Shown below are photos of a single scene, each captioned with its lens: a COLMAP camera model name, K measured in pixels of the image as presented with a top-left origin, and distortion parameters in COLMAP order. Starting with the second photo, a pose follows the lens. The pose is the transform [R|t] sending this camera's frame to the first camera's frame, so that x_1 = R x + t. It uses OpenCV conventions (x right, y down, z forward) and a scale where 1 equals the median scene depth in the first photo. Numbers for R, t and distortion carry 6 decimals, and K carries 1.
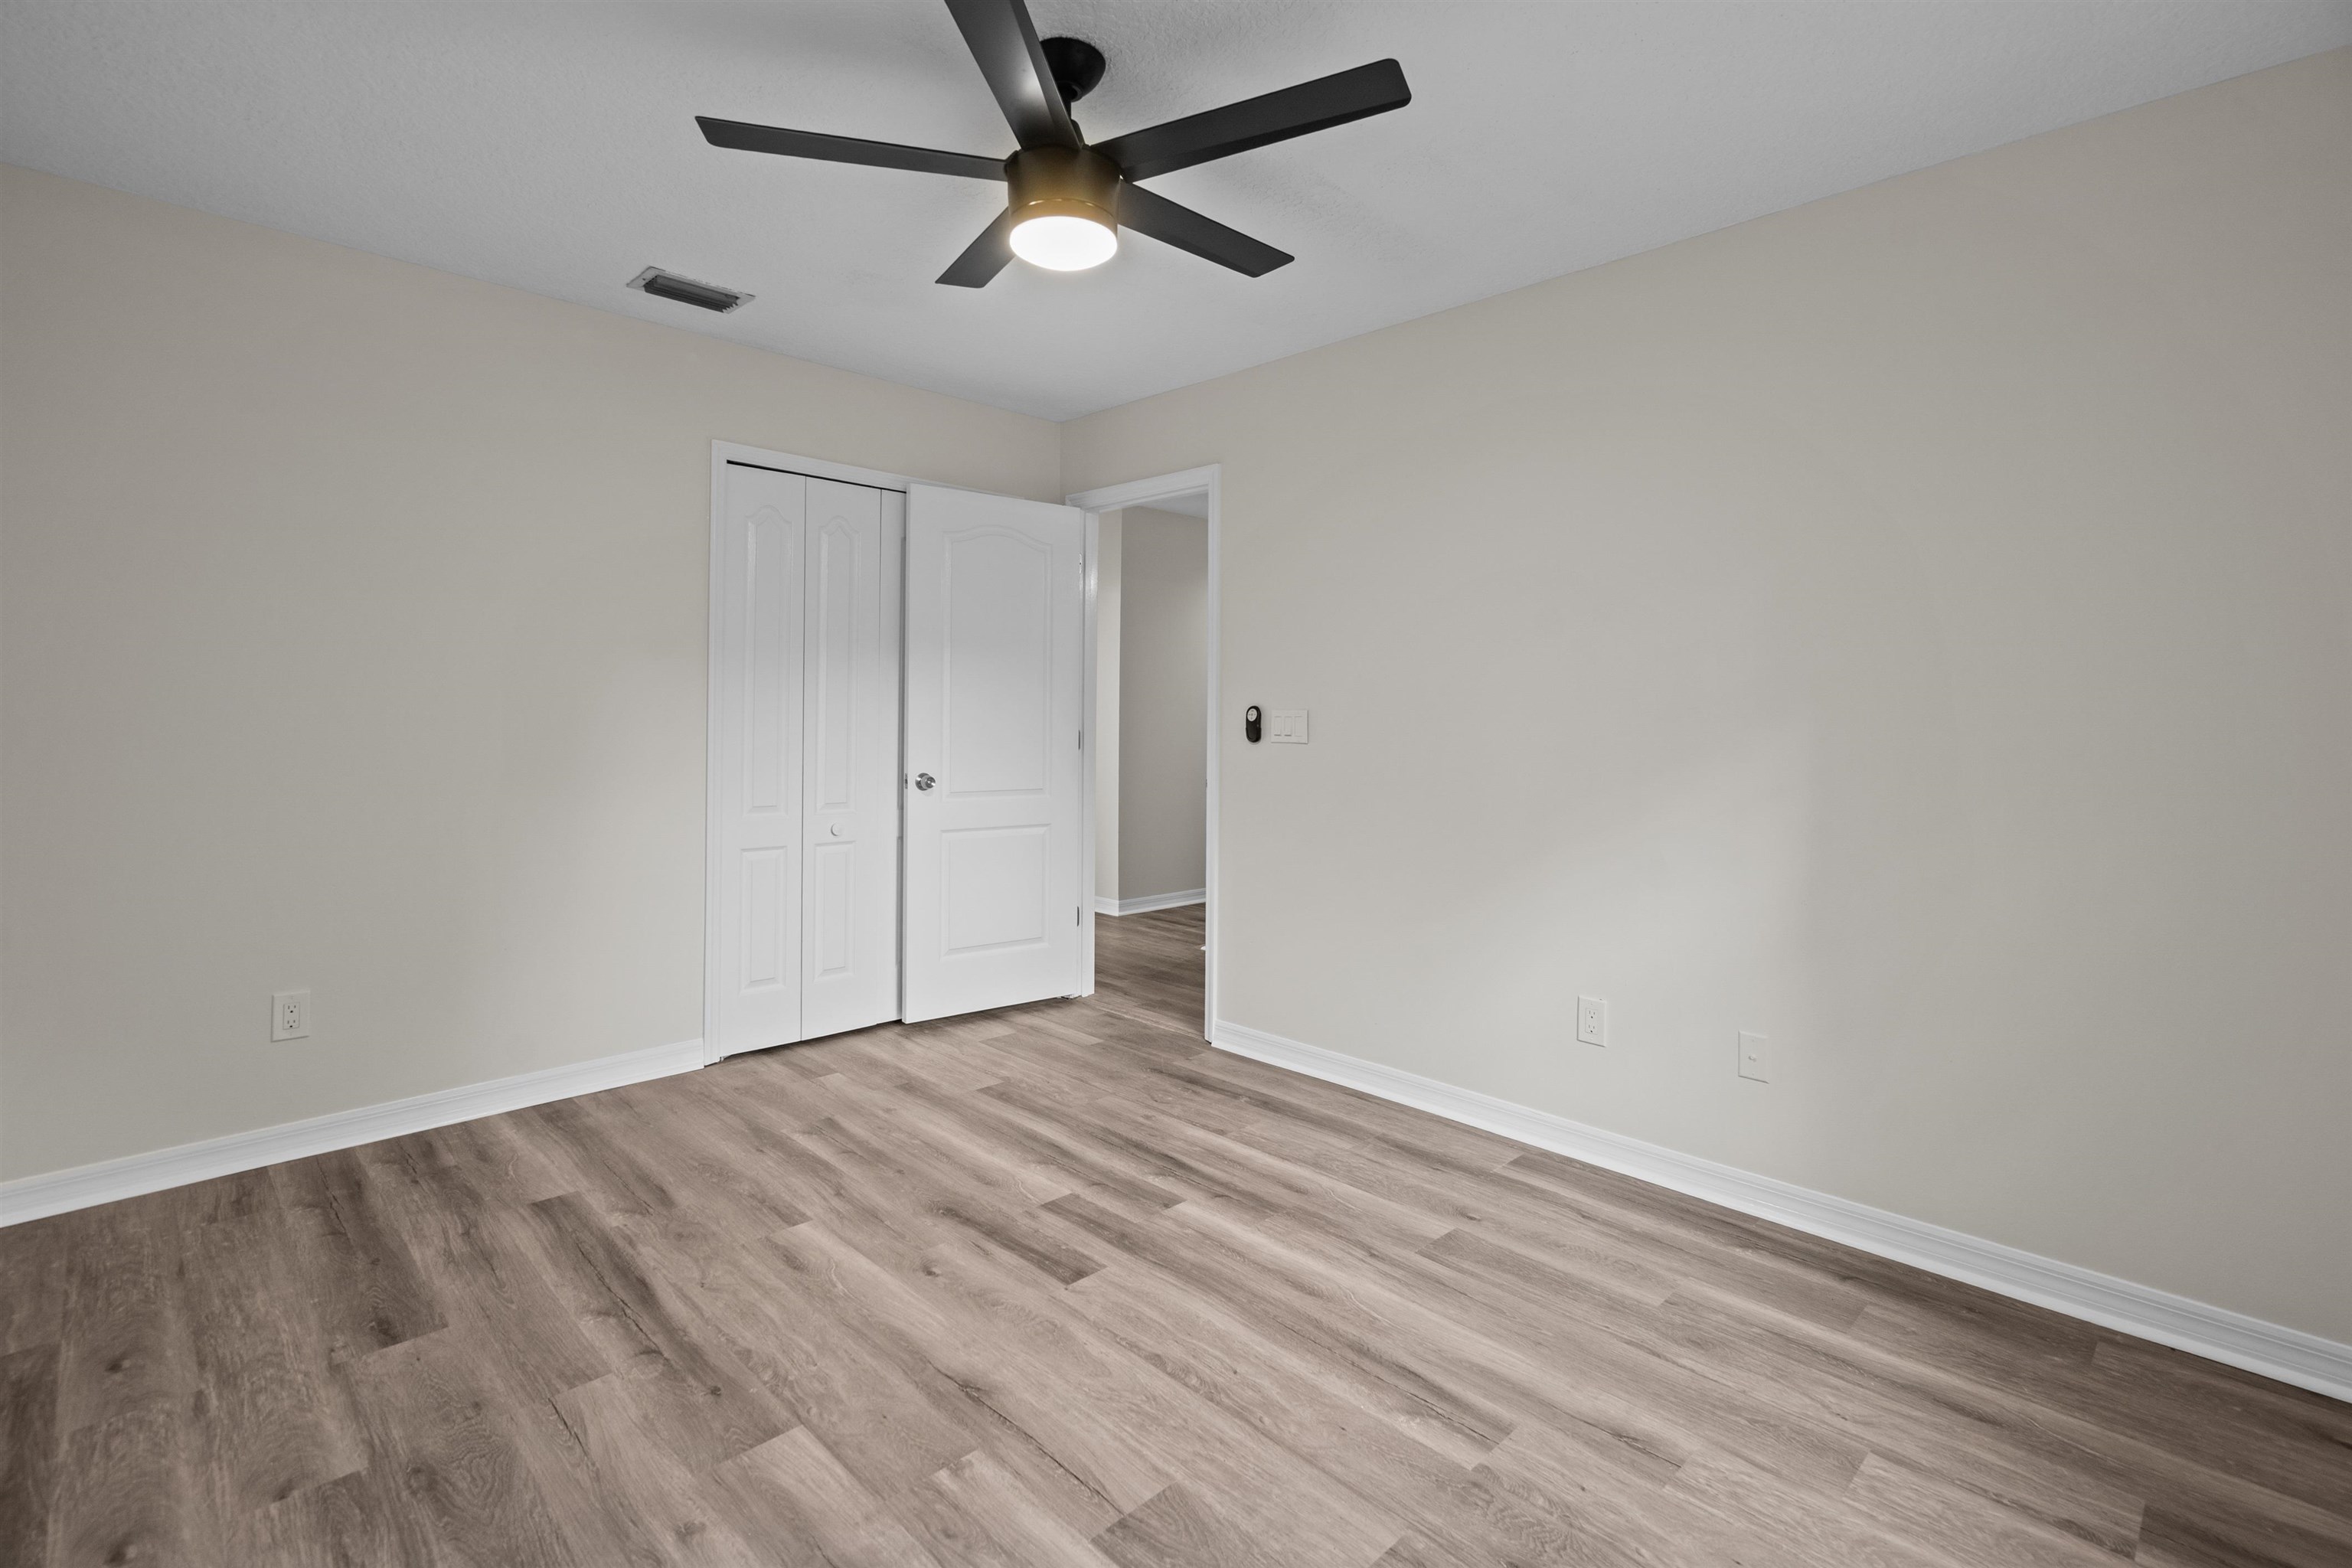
lens RADIAL K [[1068.8, 0, 1160.9], [0, 1068.8, 752.2], [0, 0, 1]] dist [-0.002157, 0.000898]
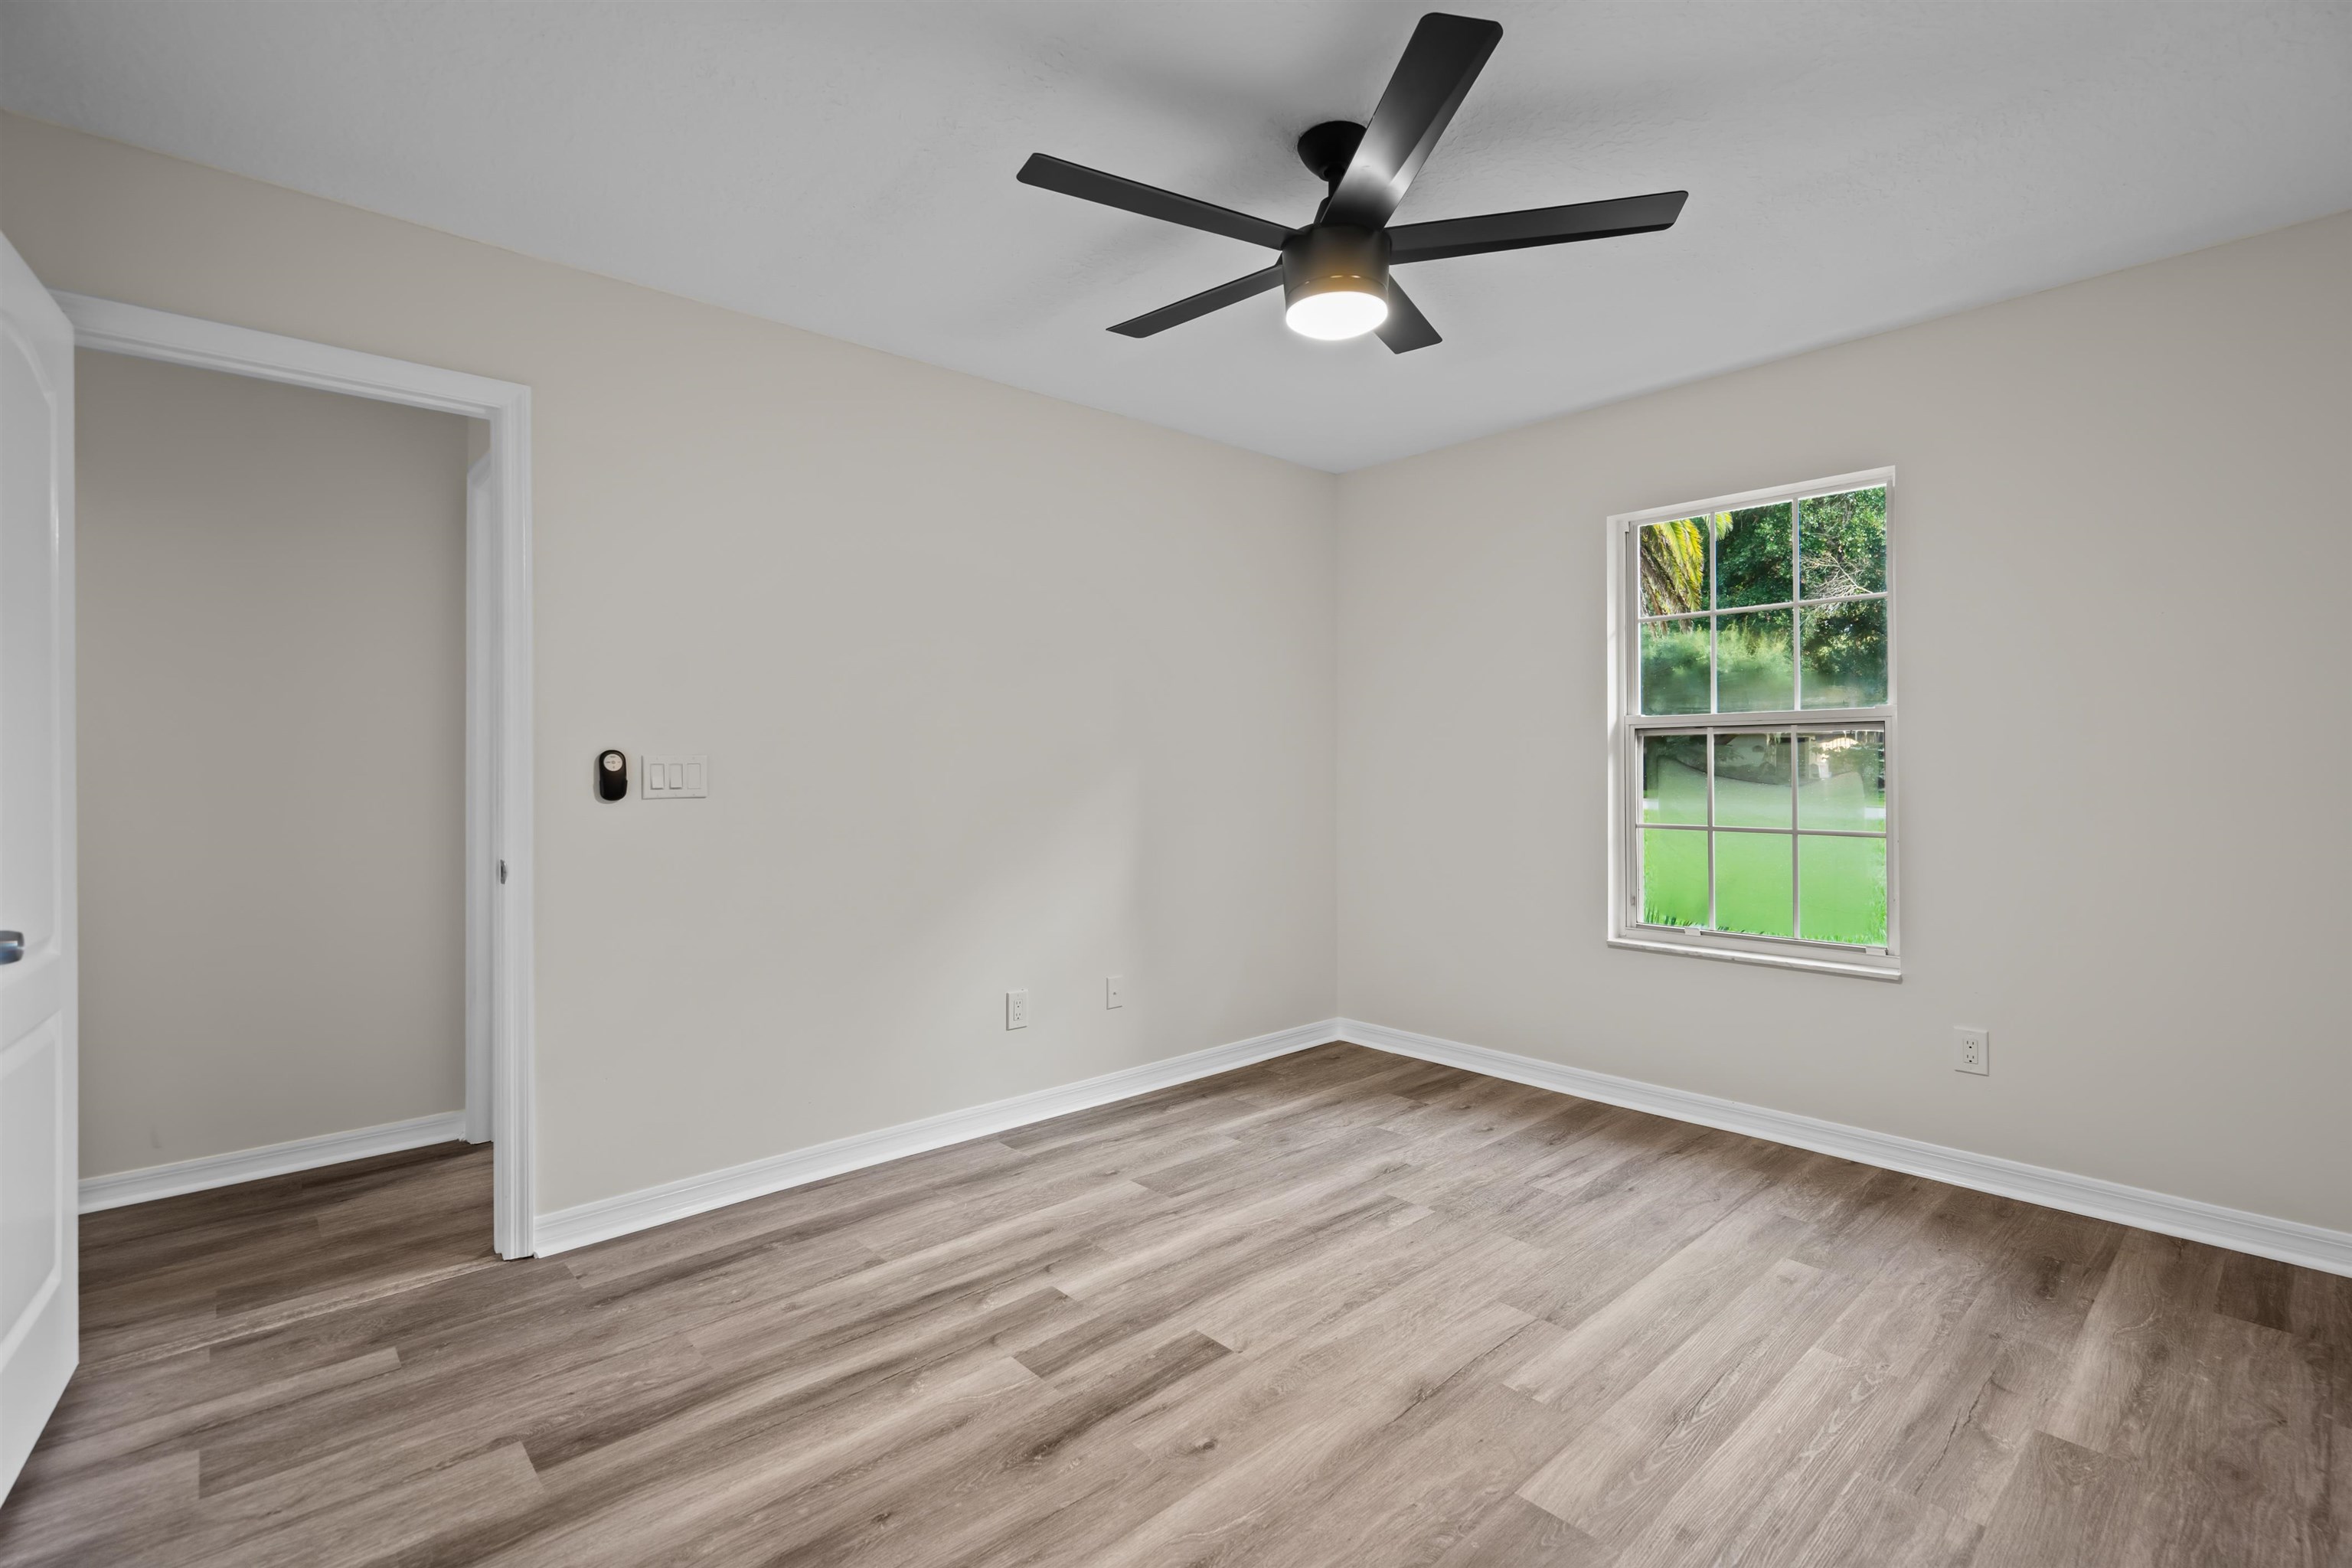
lens RADIAL K [[1068.8, 0, 1160.9], [0, 1068.8, 752.2], [0, 0, 1]] dist [-0.002157, 0.000898]
pose [[0.049896, -0.000637, 0.998754, -0.982583], [0.039375, 0.999224, -0.001330, -0.040991], [-0.997978, 0.039392, 0.049882, 0.926483]]
